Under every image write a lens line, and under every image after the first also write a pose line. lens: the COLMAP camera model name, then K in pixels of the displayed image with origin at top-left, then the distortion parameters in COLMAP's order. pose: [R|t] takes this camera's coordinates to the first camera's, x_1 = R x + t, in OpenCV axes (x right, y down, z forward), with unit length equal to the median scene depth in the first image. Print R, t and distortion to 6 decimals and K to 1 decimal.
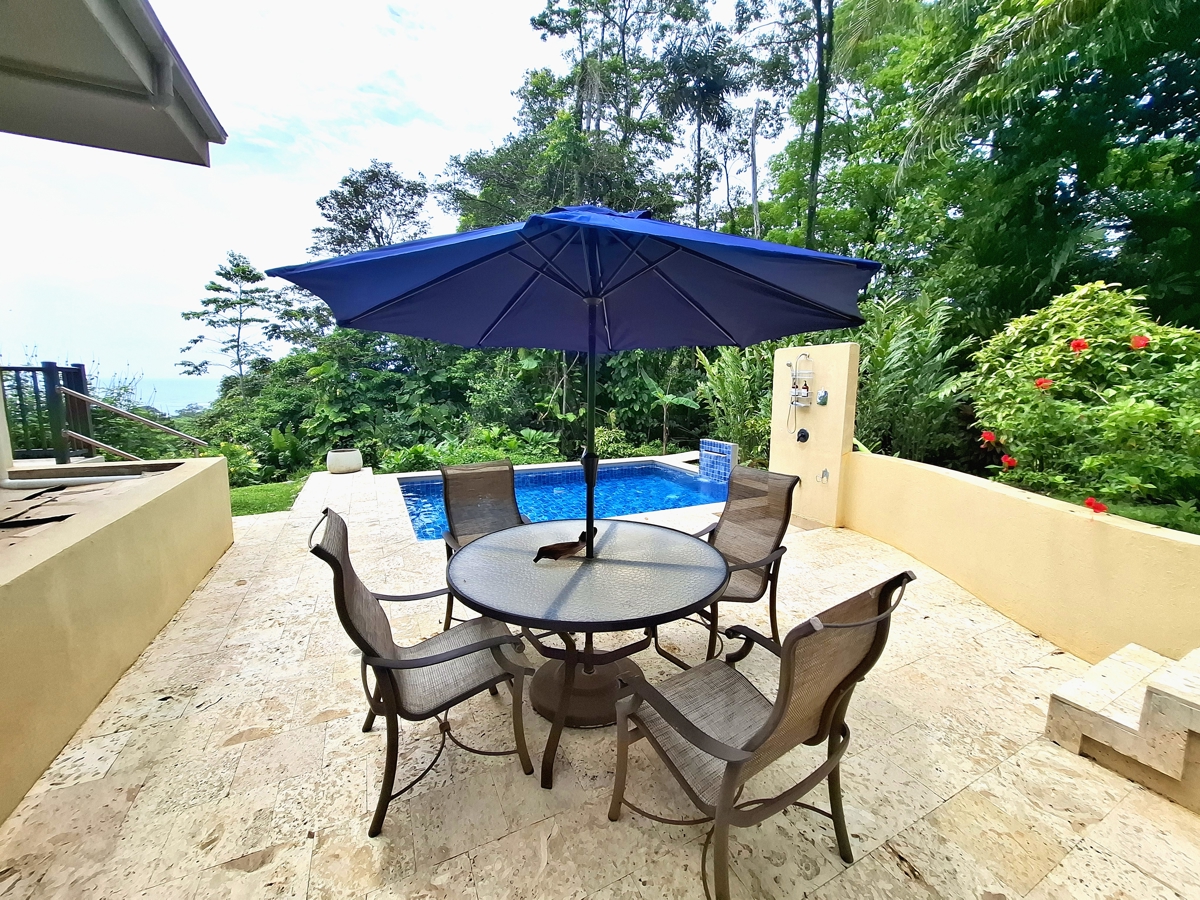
lens RADIAL K [[475.2, 0, 611.2], [0, 475.2, 443.6], [0, 0, 1]] dist [-0.001637, -0.000082]
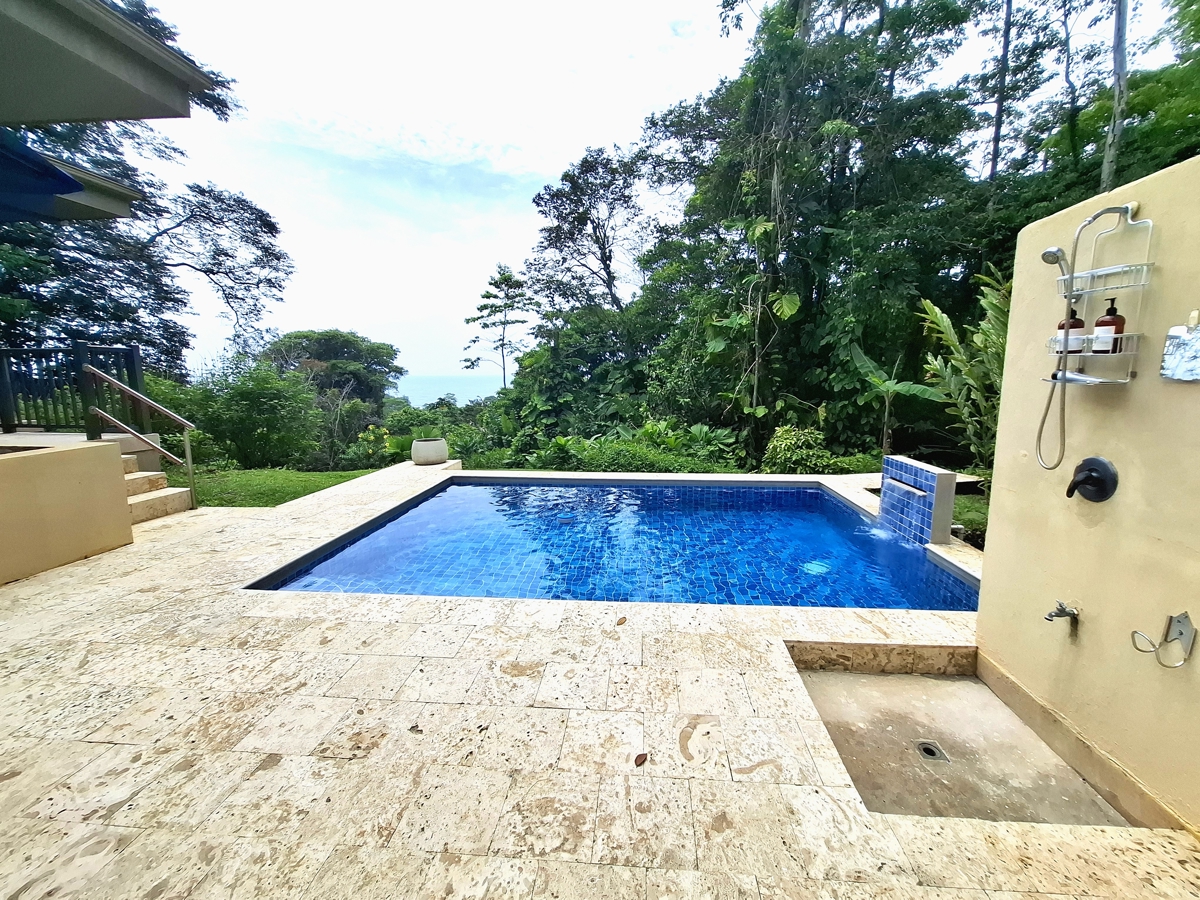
lens RADIAL K [[475.2, 0, 611.2], [0, 475.2, 443.6], [0, 0, 1]] dist [-0.001637, -0.000082]
pose [[0.860890, 0.061967, -0.505003, 0.085727], [-0.055334, 0.998071, 0.028140, -0.009546], [0.505773, 0.003718, 0.862659, 0.170982]]
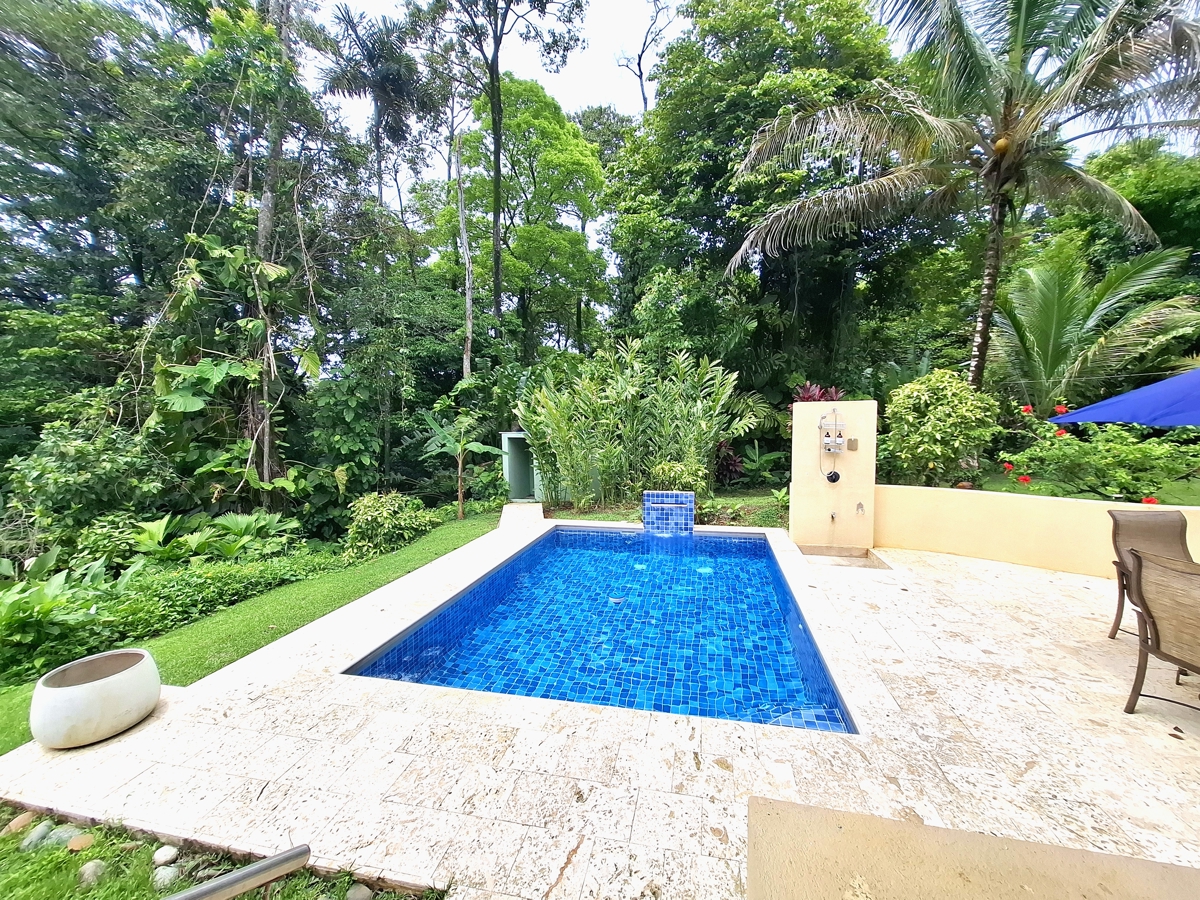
lens RADIAL K [[475.2, 0, 611.2], [0, 475.2, 443.6], [0, 0, 1]] dist [-0.001637, -0.000082]
pose [[0.619190, -0.060867, 0.782878, -0.254425], [0.124633, 0.991971, -0.021450, -0.042639], [-0.775287, 0.110854, 0.621805, 0.205420]]
